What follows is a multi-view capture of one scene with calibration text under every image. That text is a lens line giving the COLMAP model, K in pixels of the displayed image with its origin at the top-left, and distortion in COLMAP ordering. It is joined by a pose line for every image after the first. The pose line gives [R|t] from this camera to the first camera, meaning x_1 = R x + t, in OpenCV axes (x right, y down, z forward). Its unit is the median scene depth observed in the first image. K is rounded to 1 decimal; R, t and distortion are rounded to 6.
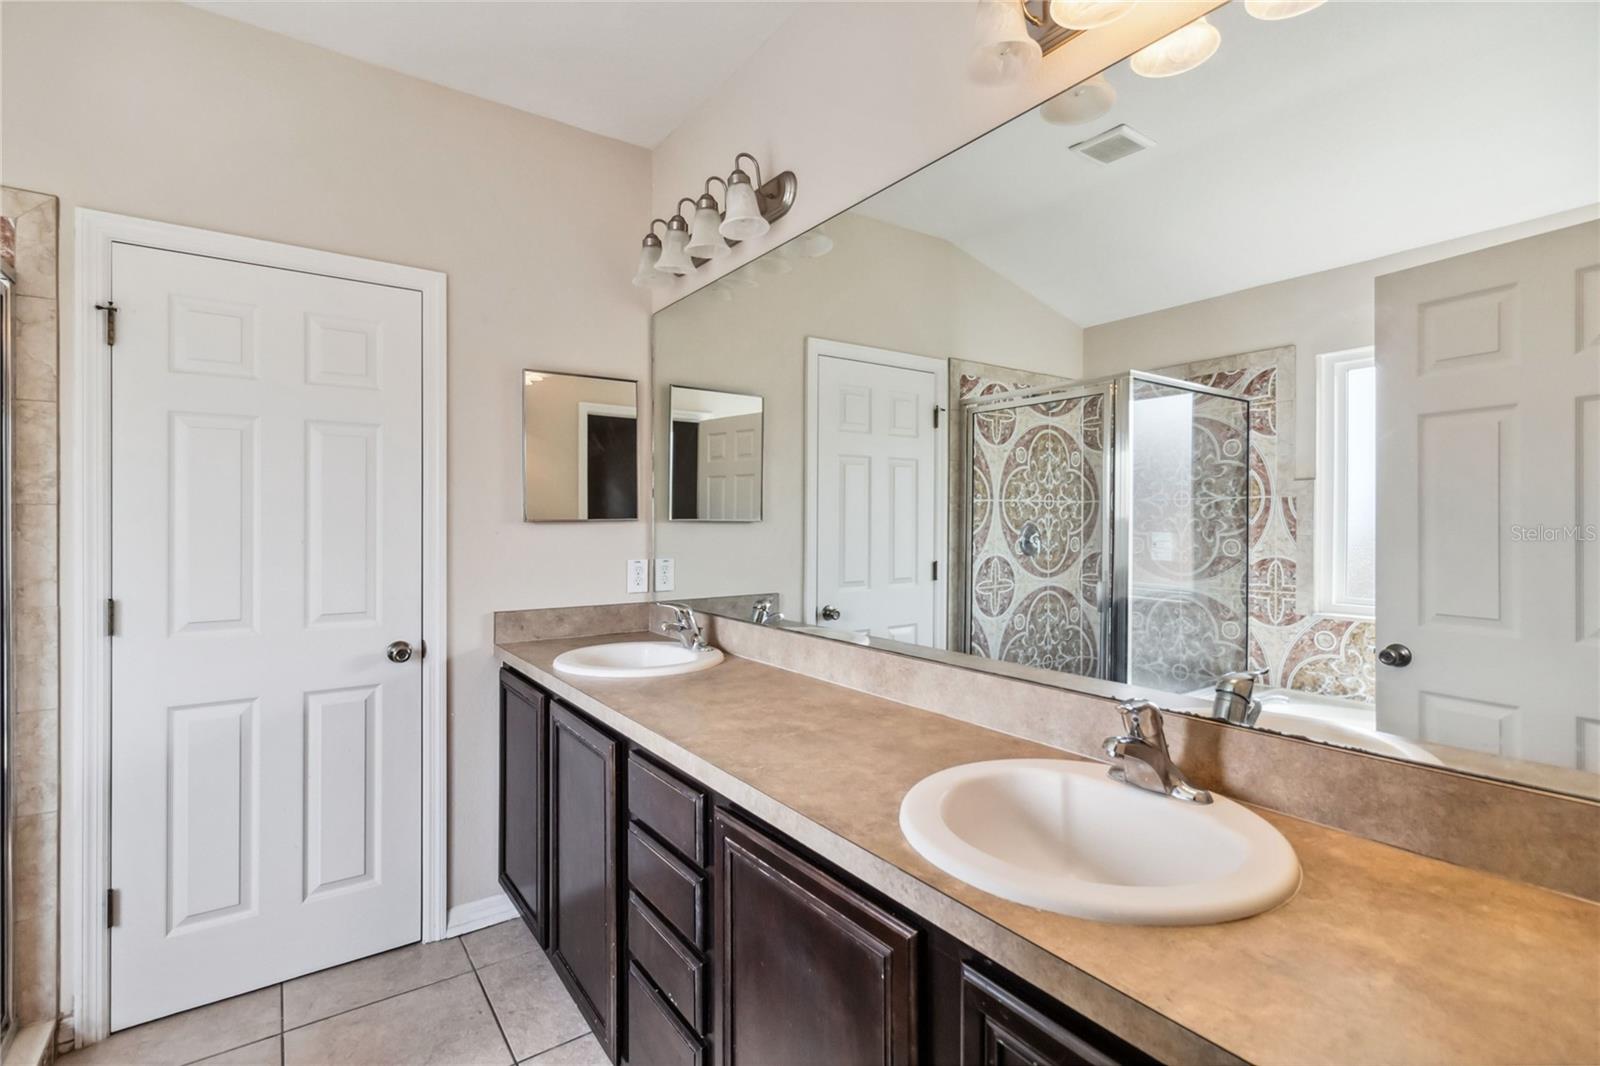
lens RADIAL K [[747.7, 0, 802.3], [0, 747.7, 510.9], [0, 0, 1]] dist [0.002415, 0.000296]
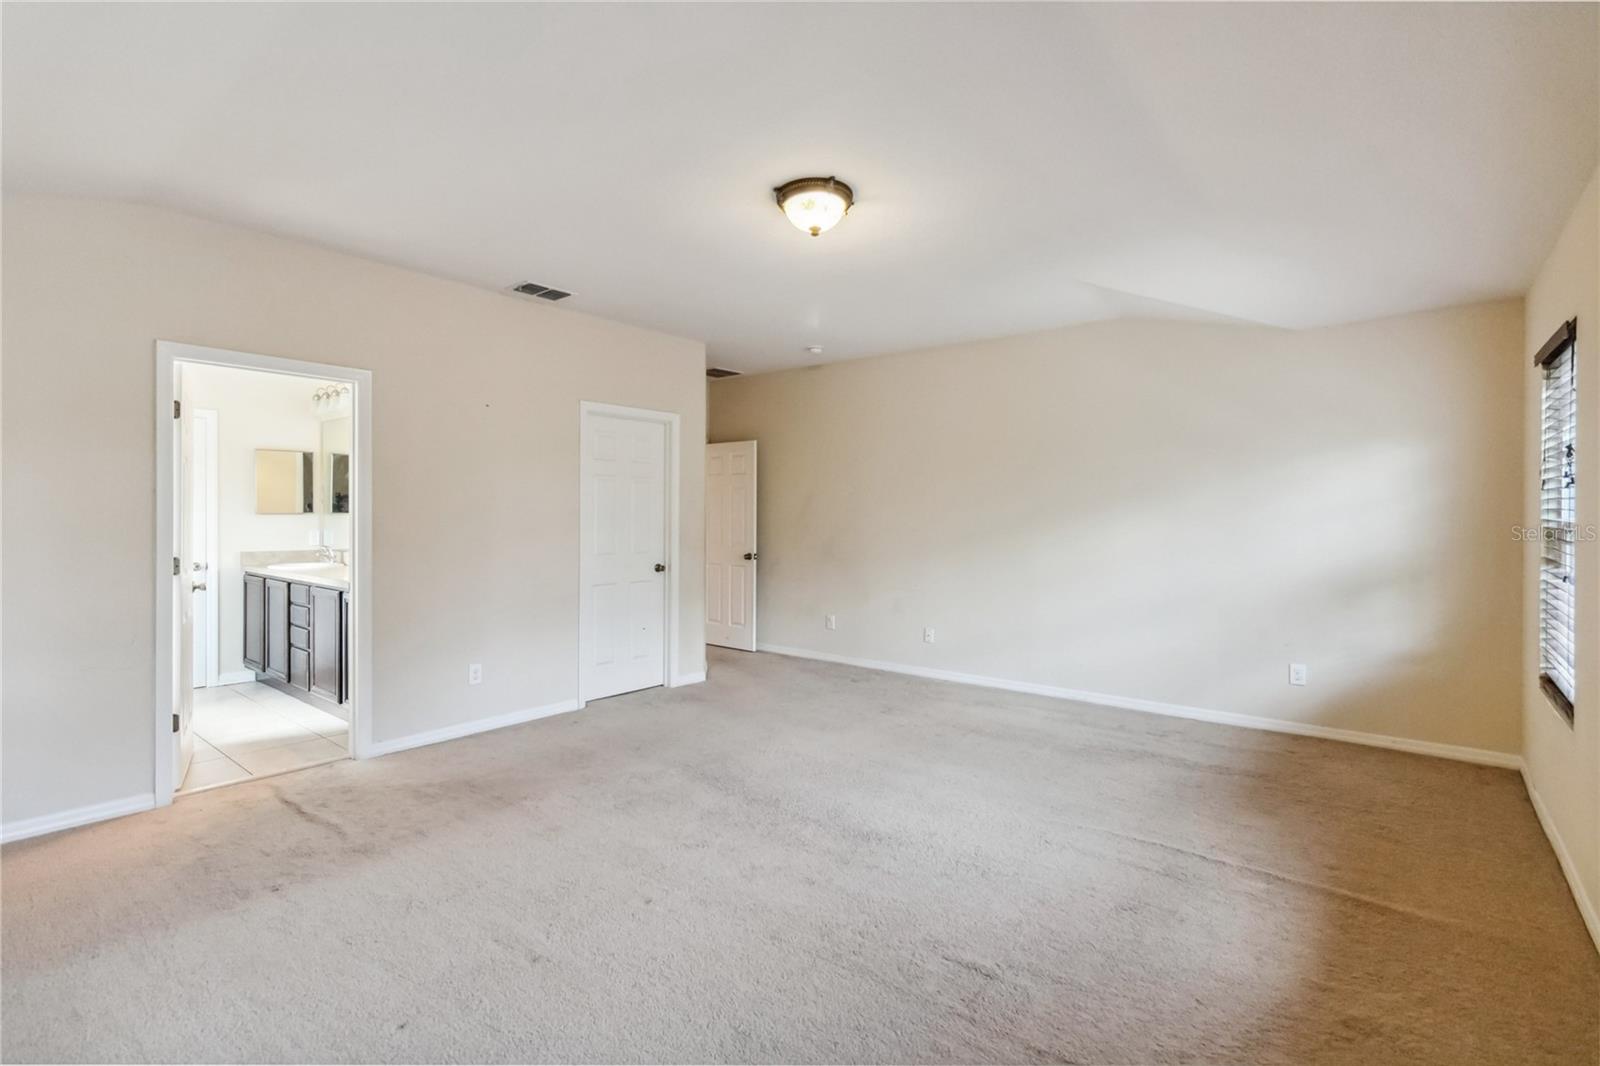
lens RADIAL K [[747.7, 0, 802.3], [0, 747.7, 510.9], [0, 0, 1]] dist [0.002415, 0.000296]
pose [[0.964553, 0.003922, 0.263858, 0.626156], [-0.005962, 0.999958, 0.006930, -0.019899], [-0.263820, -0.008258, 0.964537, -1.624572]]
